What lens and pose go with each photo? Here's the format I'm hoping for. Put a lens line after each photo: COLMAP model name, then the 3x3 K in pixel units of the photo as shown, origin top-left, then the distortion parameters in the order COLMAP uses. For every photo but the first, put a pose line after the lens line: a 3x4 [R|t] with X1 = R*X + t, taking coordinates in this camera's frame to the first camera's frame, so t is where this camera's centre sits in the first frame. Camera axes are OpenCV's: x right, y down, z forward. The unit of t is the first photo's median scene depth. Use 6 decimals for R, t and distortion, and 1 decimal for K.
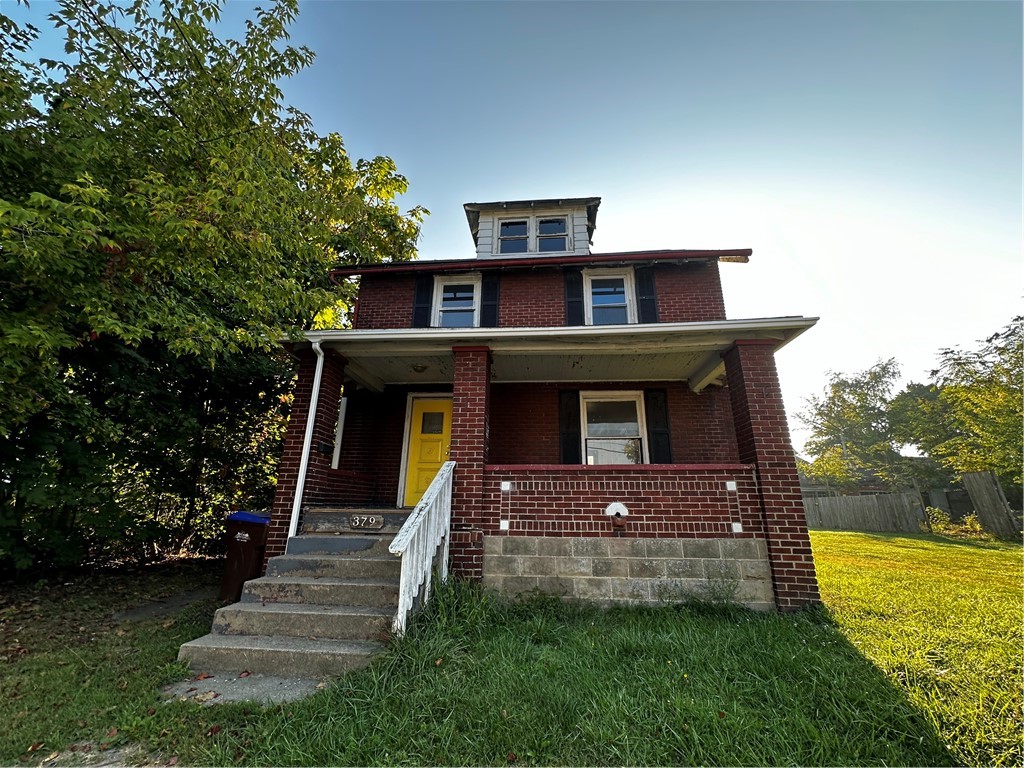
lens RADIAL K [[409.1, 0, 509.2], [0, 409.1, 388.1], [0, 0, 1]] dist [-0.001911, 0.000112]
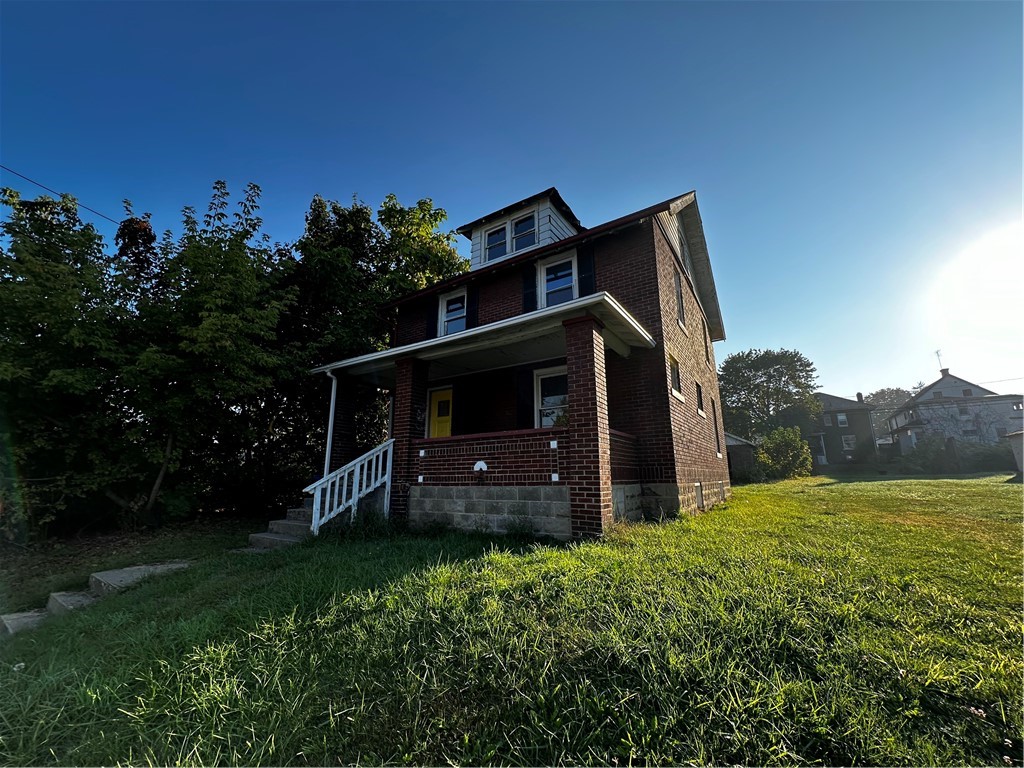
lens RADIAL K [[409.1, 0, 509.2], [0, 409.1, 388.1], [0, 0, 1]] dist [-0.001911, 0.000112]
pose [[0.879214, -0.120914, -0.460829, 1.009886], [0.157023, 0.986757, 0.040673, -0.001466], [0.449808, -0.108121, 0.886557, -0.139769]]
